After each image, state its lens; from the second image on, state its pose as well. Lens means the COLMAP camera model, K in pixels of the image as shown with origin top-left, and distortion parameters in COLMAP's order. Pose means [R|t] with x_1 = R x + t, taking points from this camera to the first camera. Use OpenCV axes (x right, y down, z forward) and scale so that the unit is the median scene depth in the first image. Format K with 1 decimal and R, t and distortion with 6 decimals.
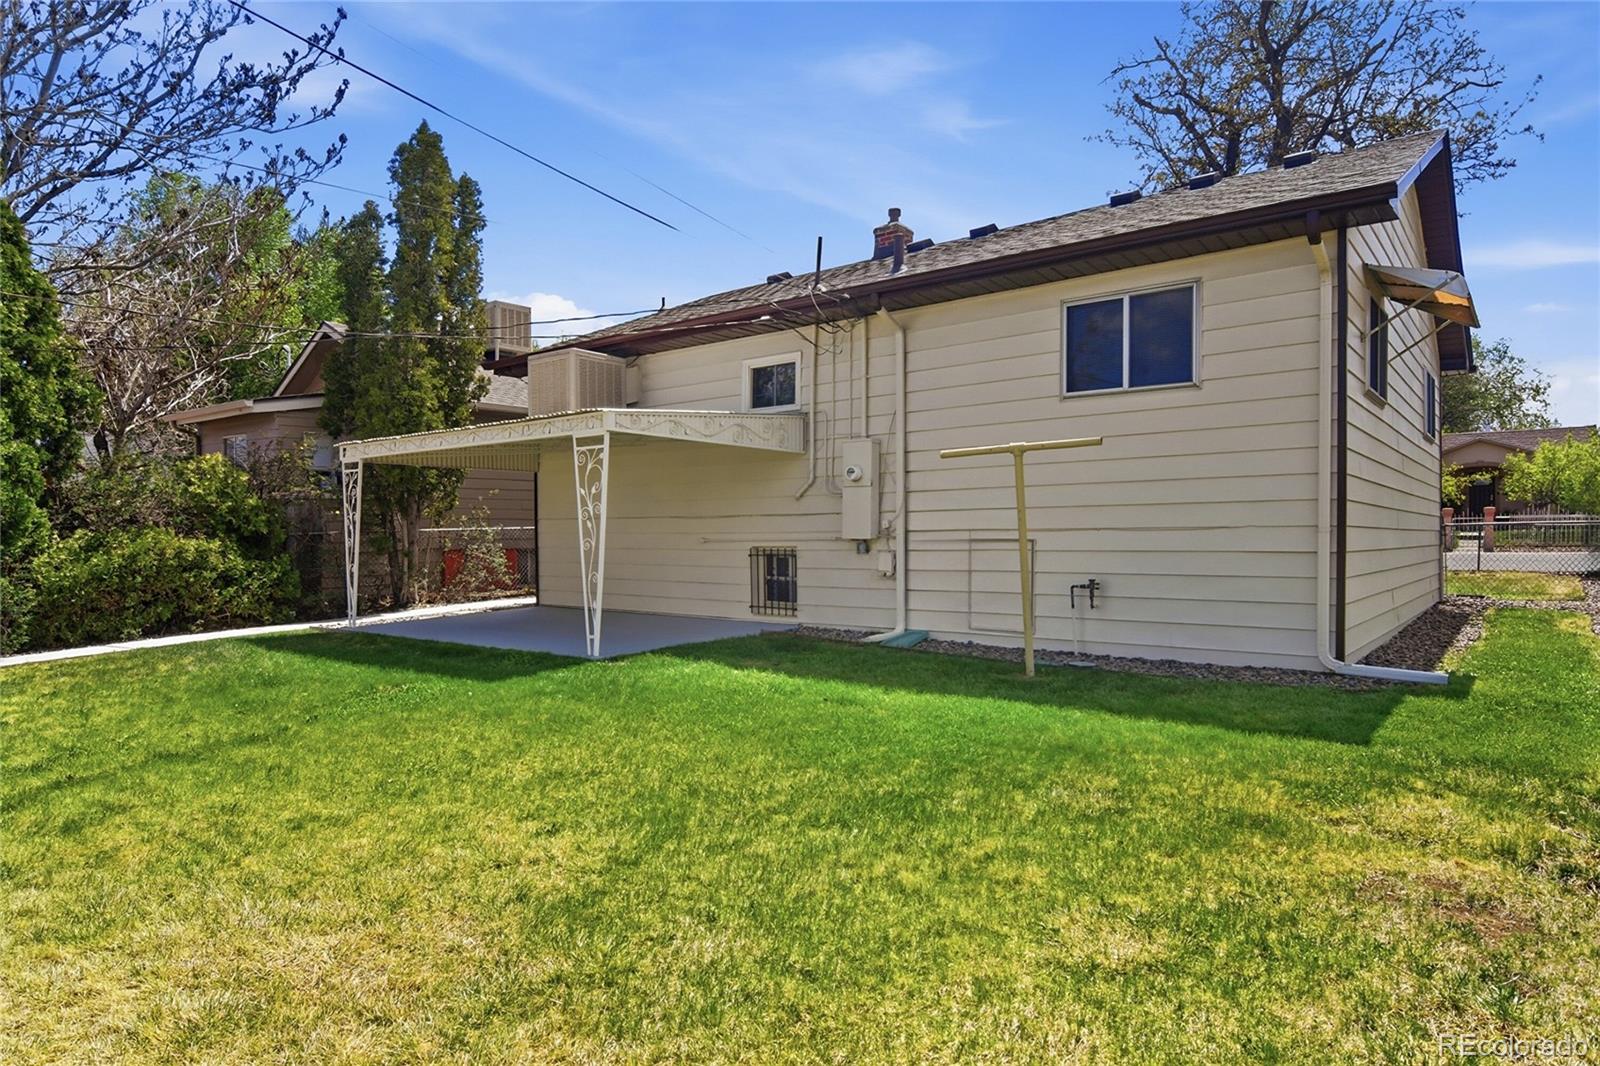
lens RADIAL K [[923.6, 0, 800.0], [0, 923.6, 533.0], [0, 0, 1]] dist [-0.001709, -0.001941]
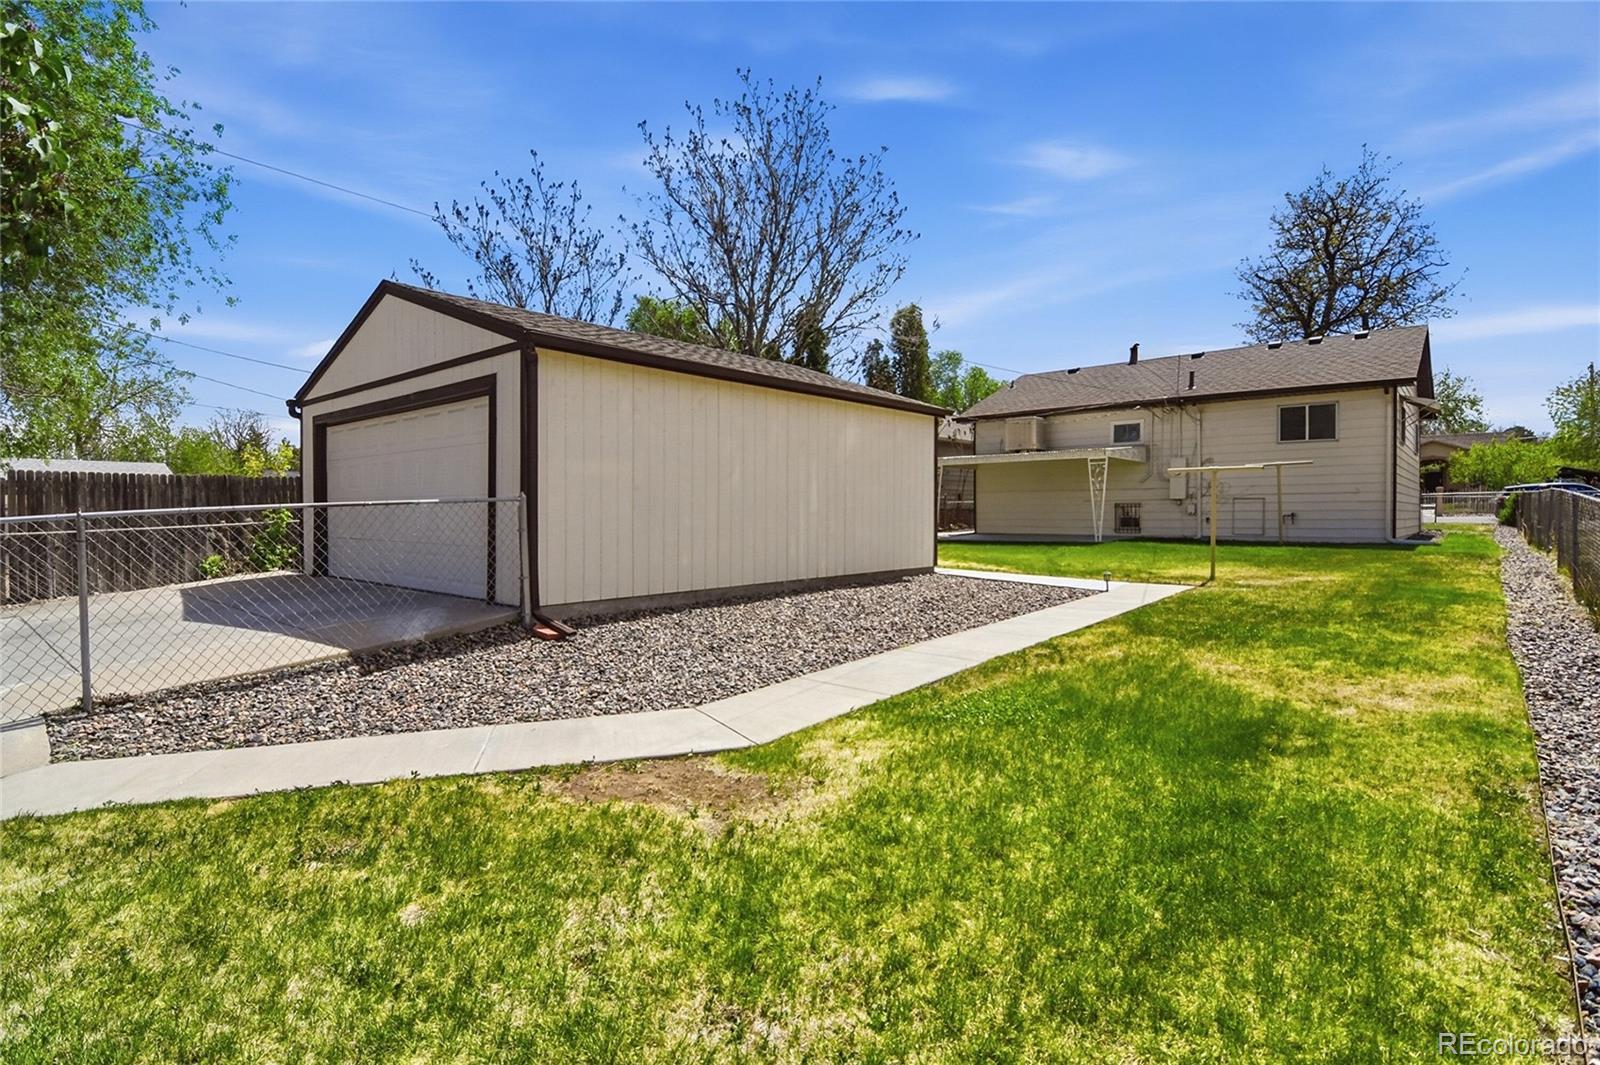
lens RADIAL K [[777.6, 0, 798.6], [0, 777.6, 524.3], [0, 0, 1]] dist [-0.003051, -0.013126]
pose [[0.998901, 0.000606, -0.046876, -0.853964], [0.000205, 0.999850, 0.017292, 0.038854], [0.046879, -0.017282, 0.998751, -1.103034]]
